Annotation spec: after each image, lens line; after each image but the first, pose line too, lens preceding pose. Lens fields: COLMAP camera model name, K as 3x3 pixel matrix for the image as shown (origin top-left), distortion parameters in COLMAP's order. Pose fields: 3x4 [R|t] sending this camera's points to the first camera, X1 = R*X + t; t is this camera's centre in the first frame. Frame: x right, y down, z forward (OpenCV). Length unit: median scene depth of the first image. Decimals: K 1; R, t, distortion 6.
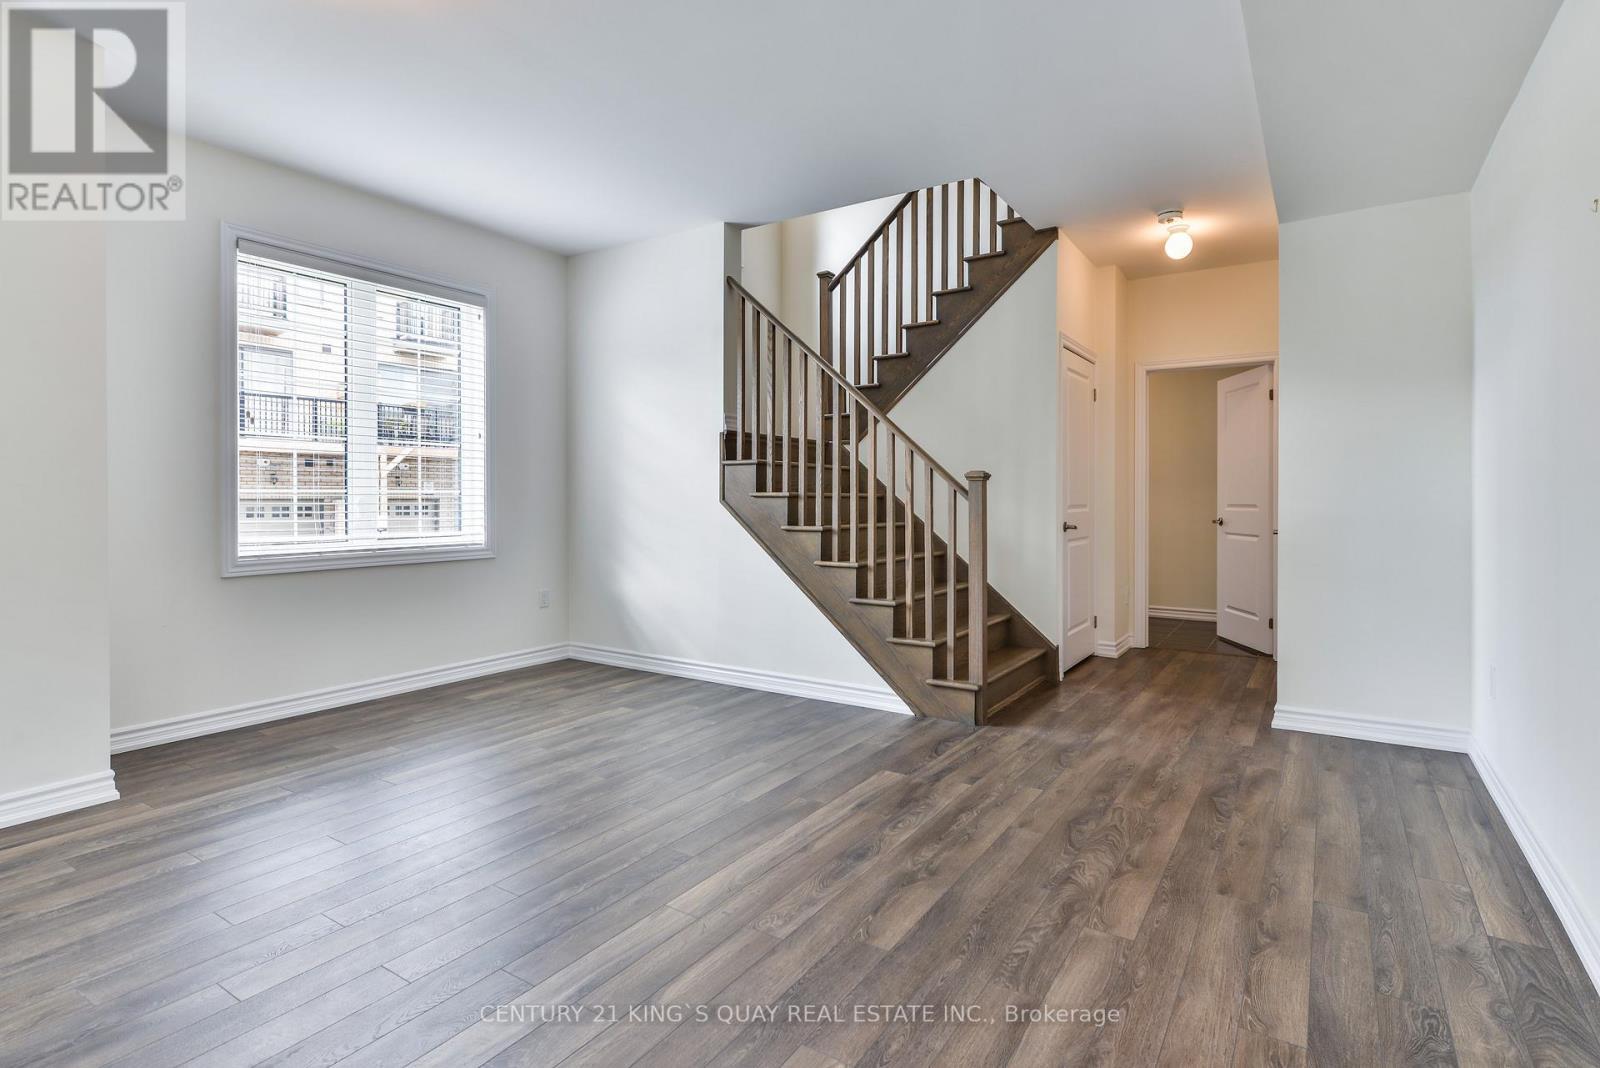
lens RADIAL K [[774.8, 0, 794.9], [0, 774.8, 500.9], [0, 0, 1]] dist [-0.001322, -0.000770]
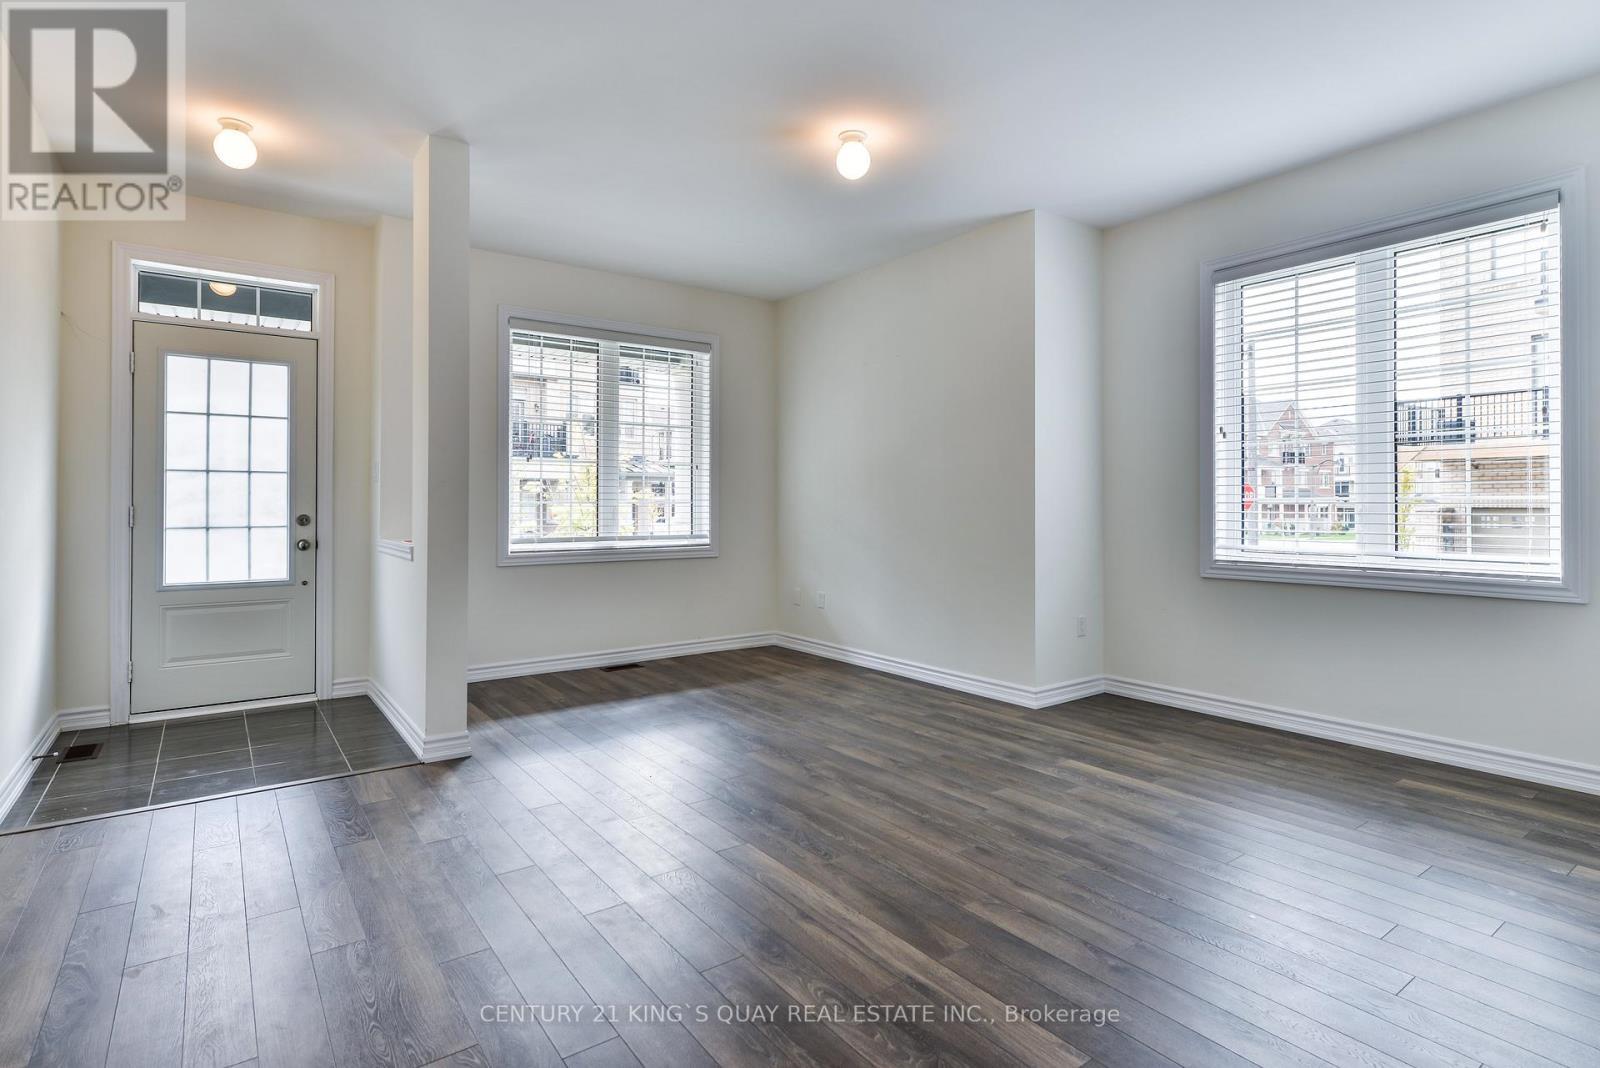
lens RADIAL K [[774.8, 0, 794.9], [0, 774.8, 500.9], [0, 0, 1]] dist [-0.001322, -0.000770]
pose [[-0.329841, -0.009676, -0.943987, 0.754759], [-0.004782, 0.999952, -0.008579, -0.000633], [0.944025, 0.001685, -0.329871, 1.160064]]
